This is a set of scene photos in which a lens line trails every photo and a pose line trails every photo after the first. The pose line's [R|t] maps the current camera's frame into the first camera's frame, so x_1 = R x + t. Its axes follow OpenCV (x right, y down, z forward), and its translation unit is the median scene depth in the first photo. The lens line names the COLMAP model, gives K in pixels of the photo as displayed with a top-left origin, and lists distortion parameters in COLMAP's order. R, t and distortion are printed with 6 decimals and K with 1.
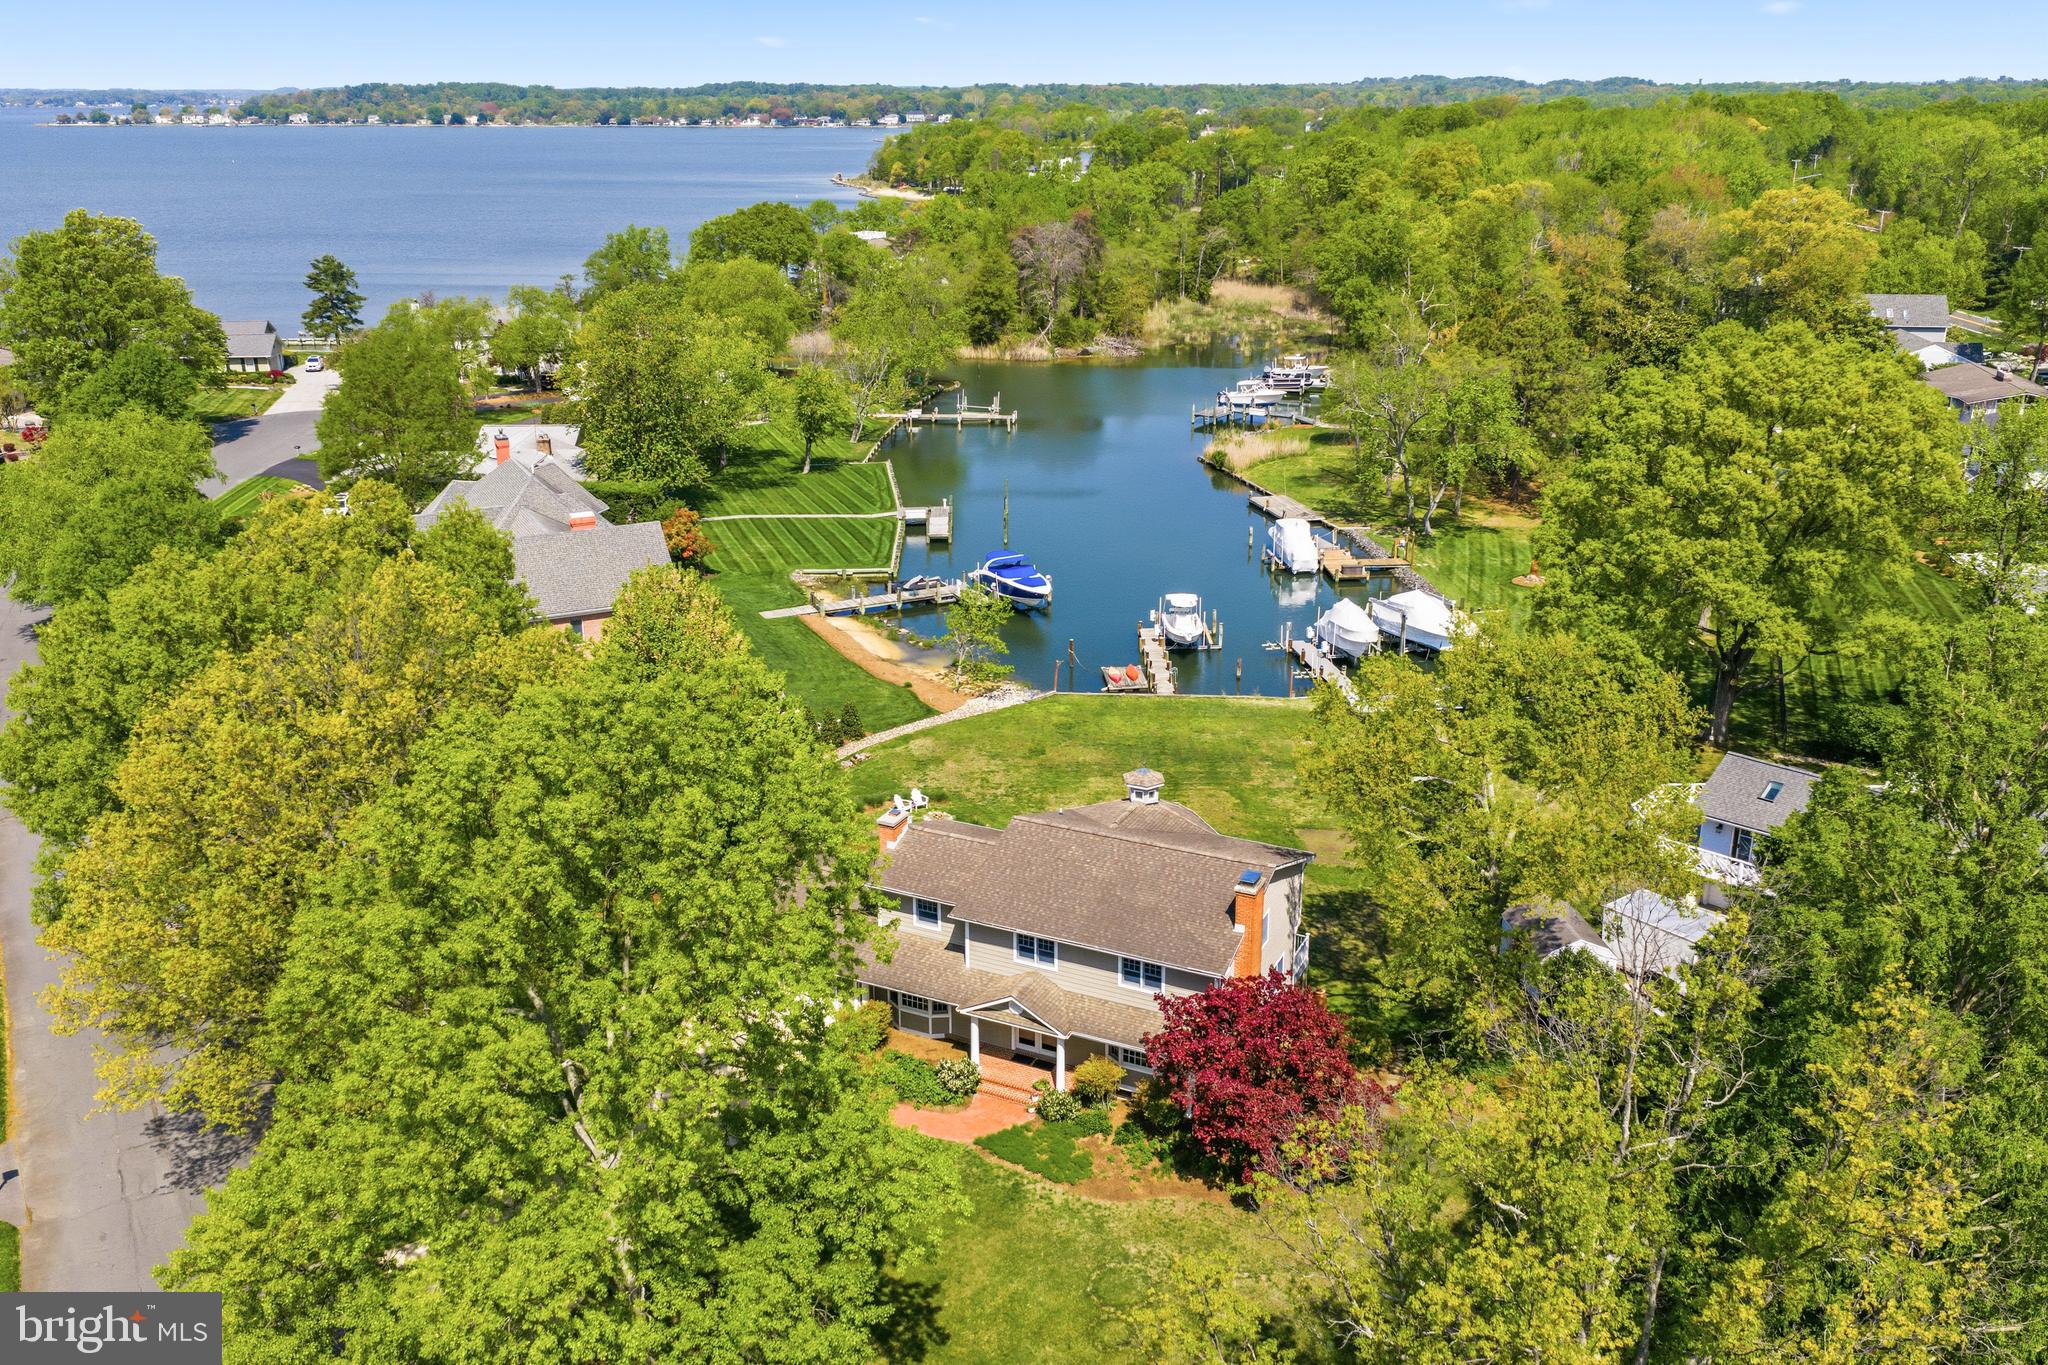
lens RADIAL K [[1648.1, 0, 1024.0], [0, 1648.1, 682.5], [0, 0, 1]] dist [0.010584, 0.001214]
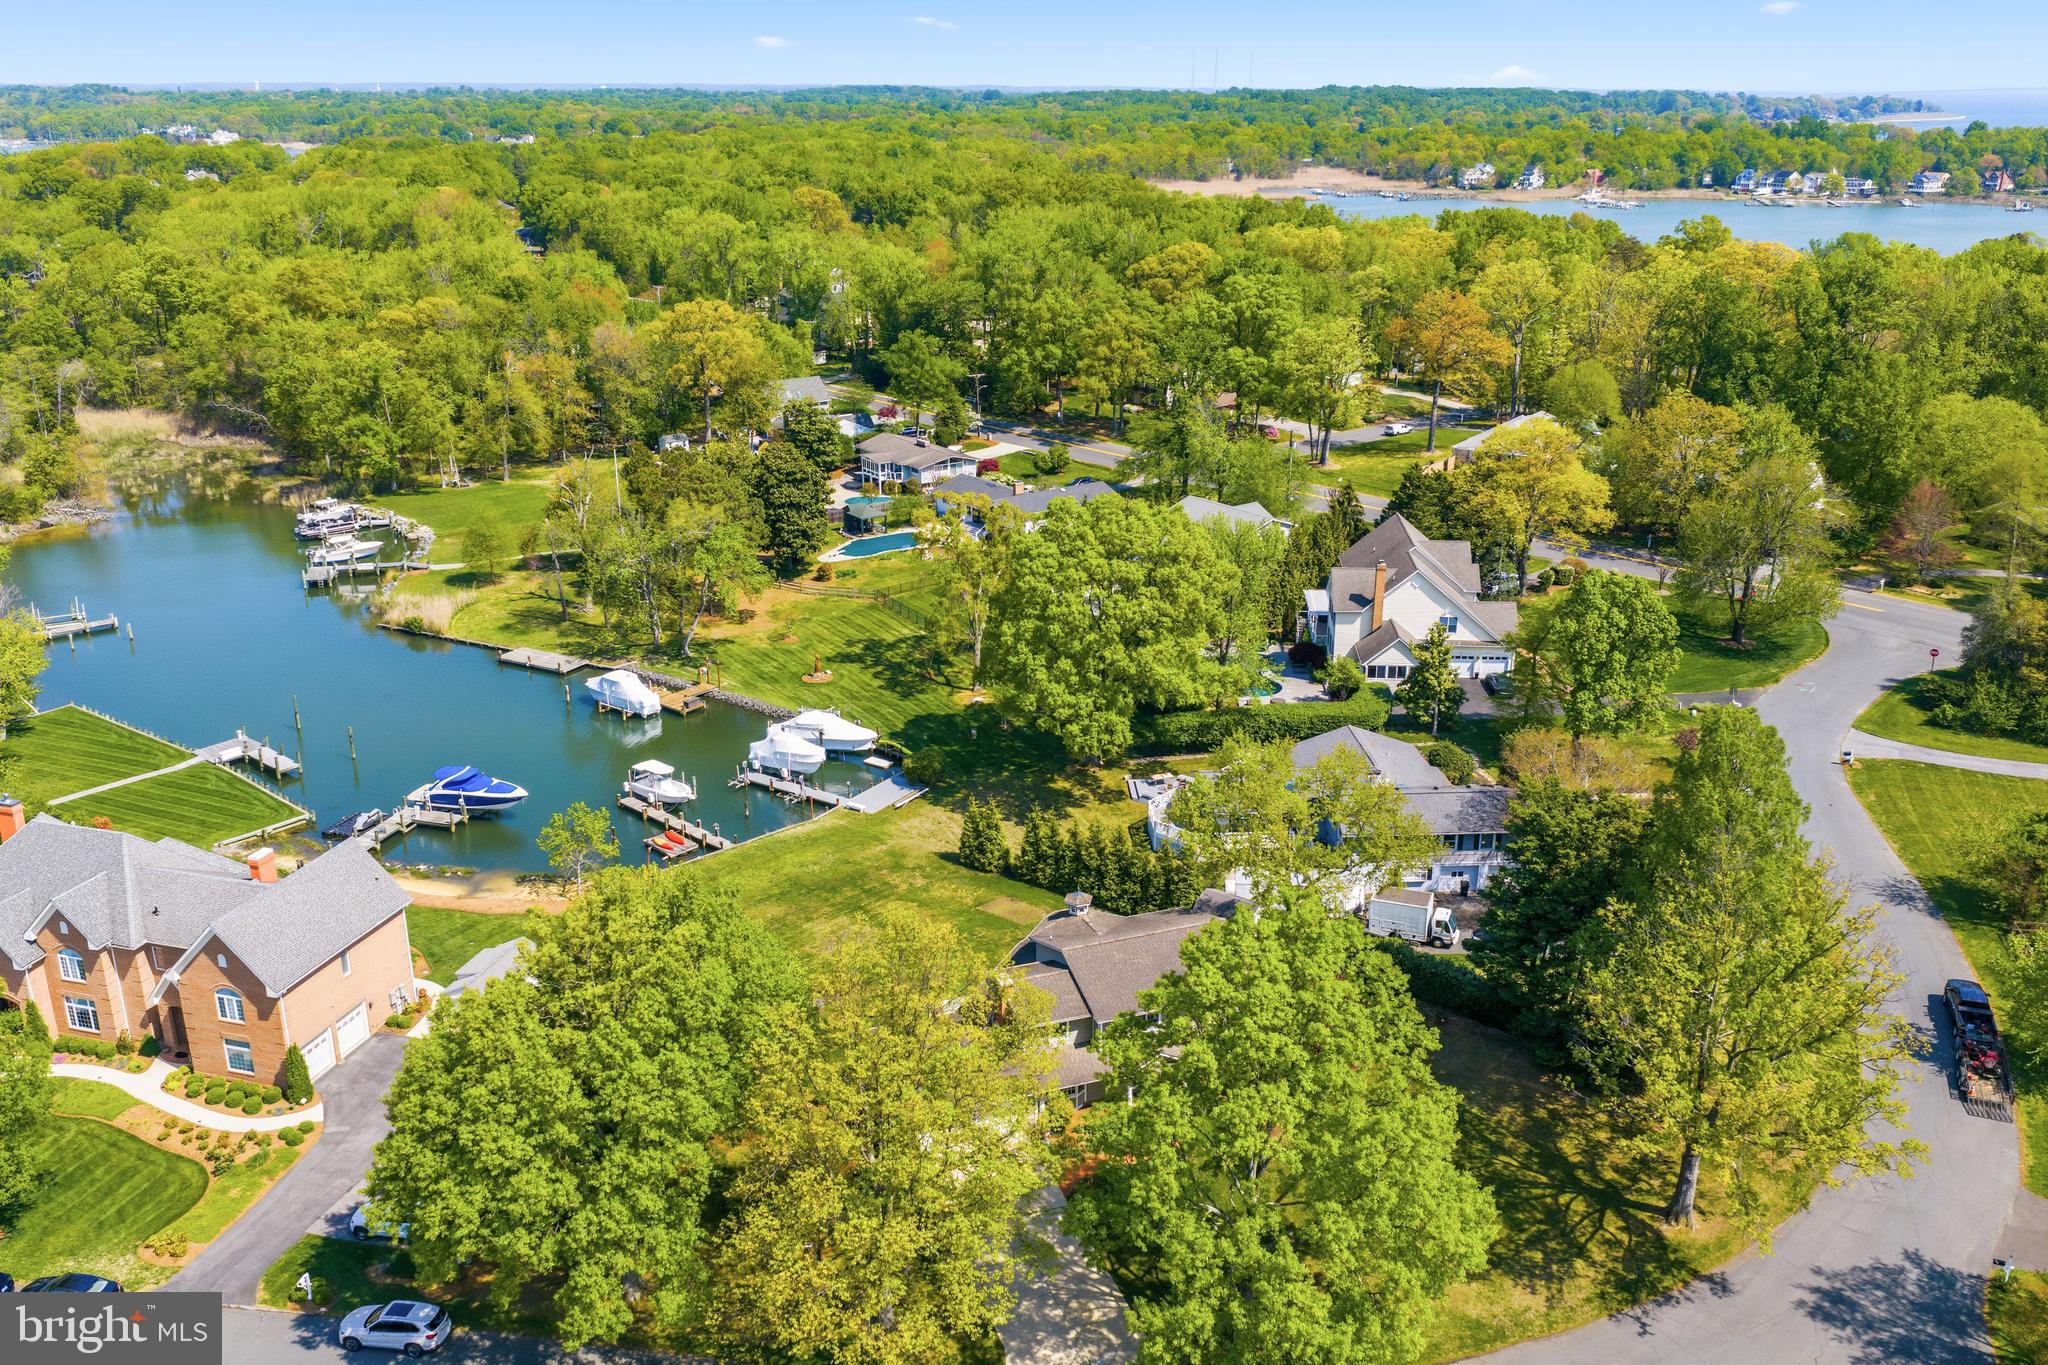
lens RADIAL K [[1600.0, 0, 1024.0], [0, 1600.0, 682.5], [0, 0, 1]] dist [0.016799, -0.005285]
pose [[0.701302, -0.240821, 0.670955, -0.483148], [0.245200, 0.965270, 0.090167, -0.149464], [-0.669367, 0.101284, 0.735995, -0.037773]]
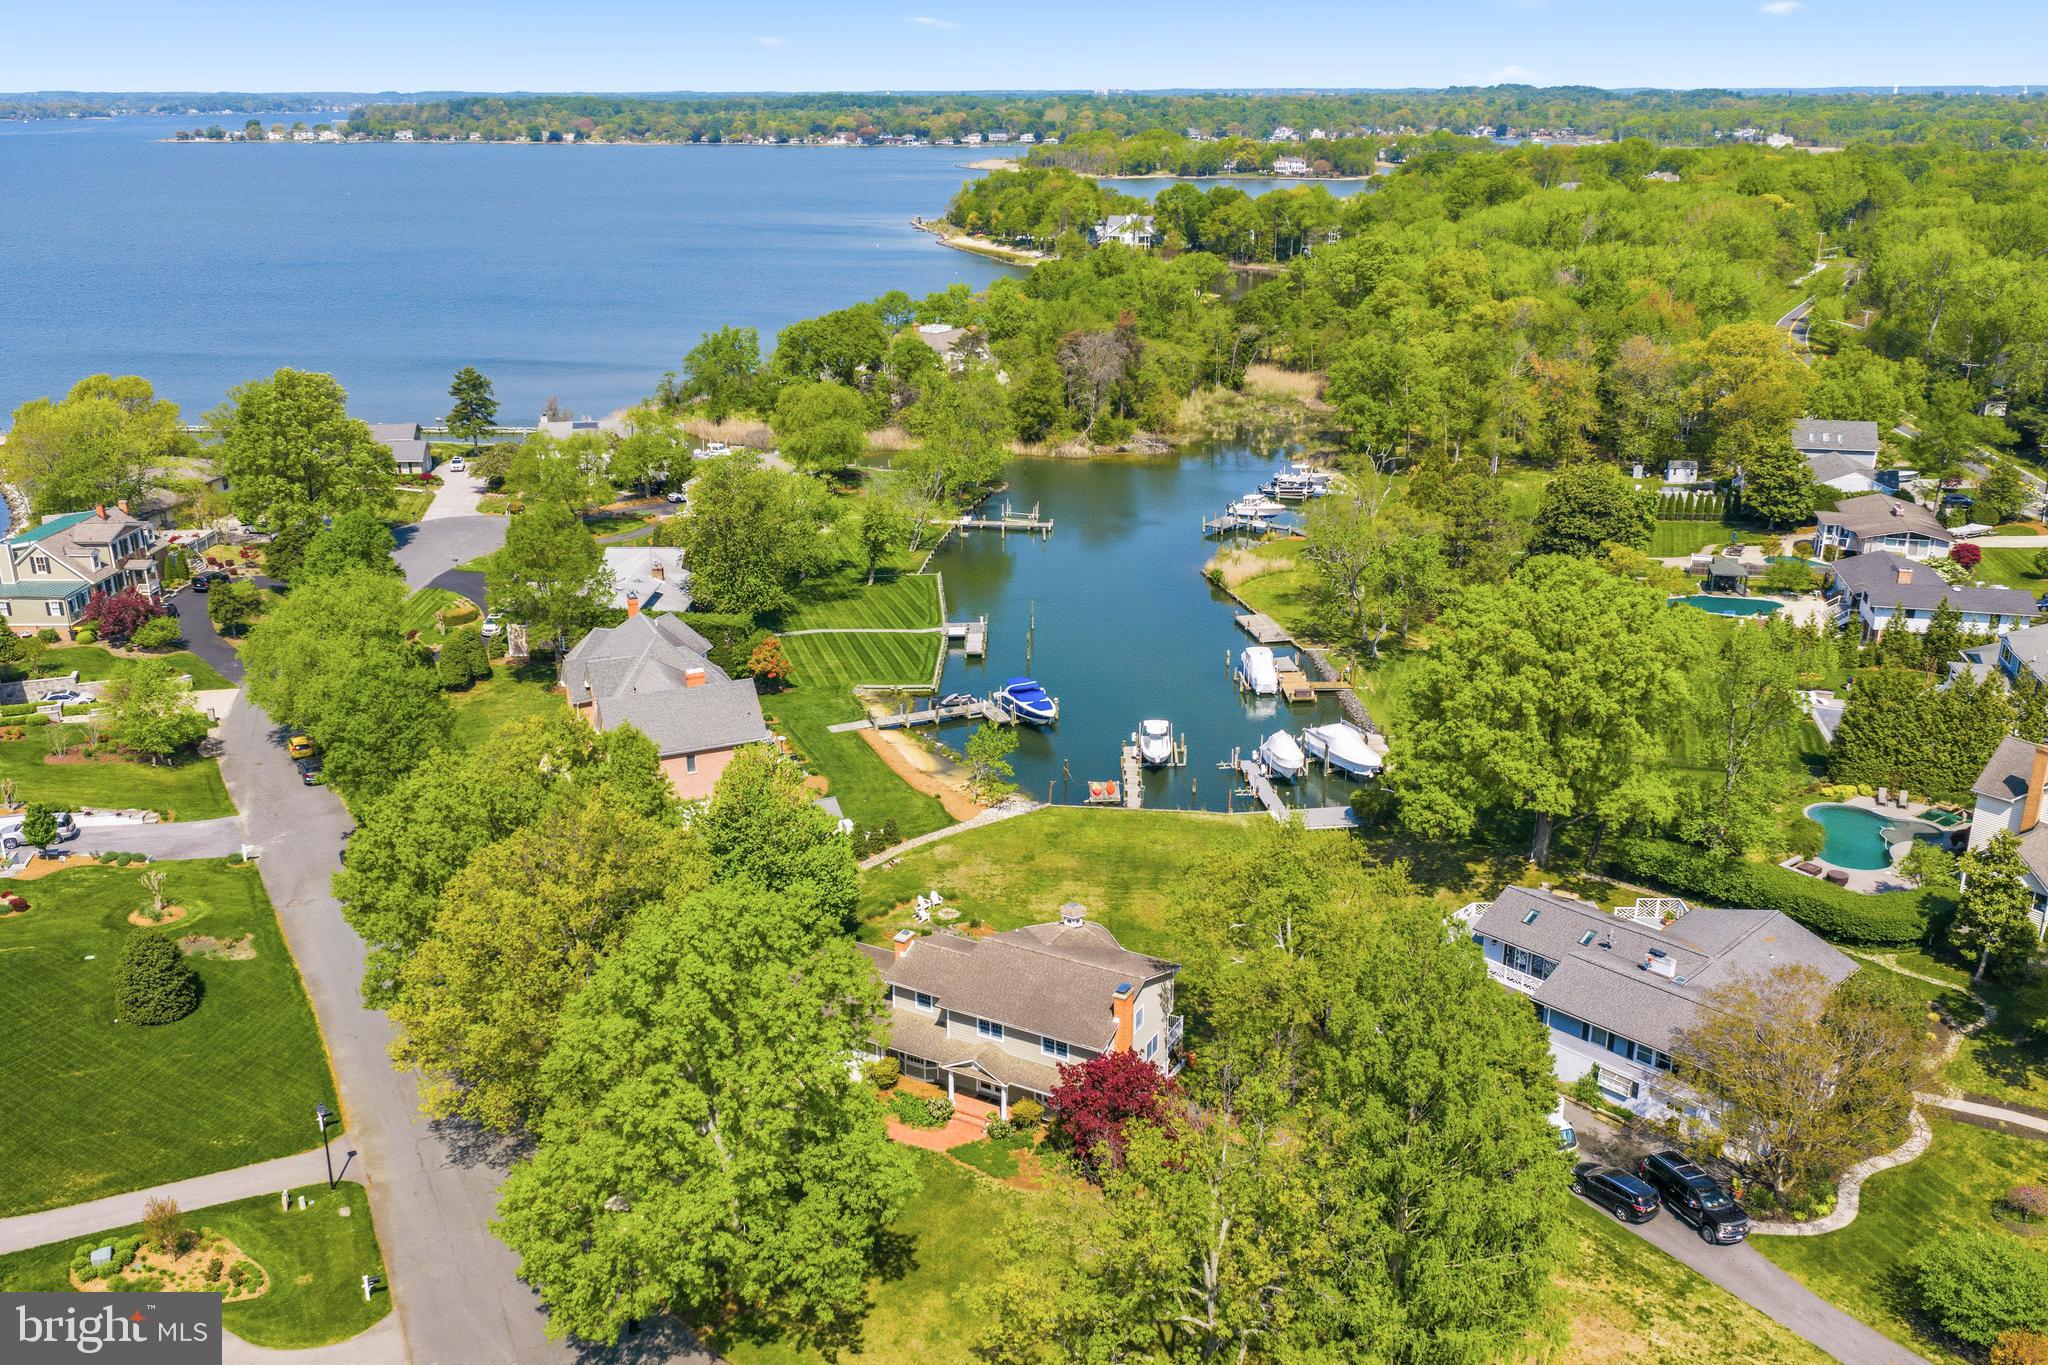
lens RADIAL K [[1600.0, 0, 1024.0], [0, 1600.0, 682.5], [0, 0, 1]] dist [0.016799, -0.005285]
pose [[0.998992, 0.016508, -0.041737, 0.045562], [-0.016901, 0.999816, -0.009085, -0.071986], [0.041579, 0.009781, 0.999087, -0.245210]]
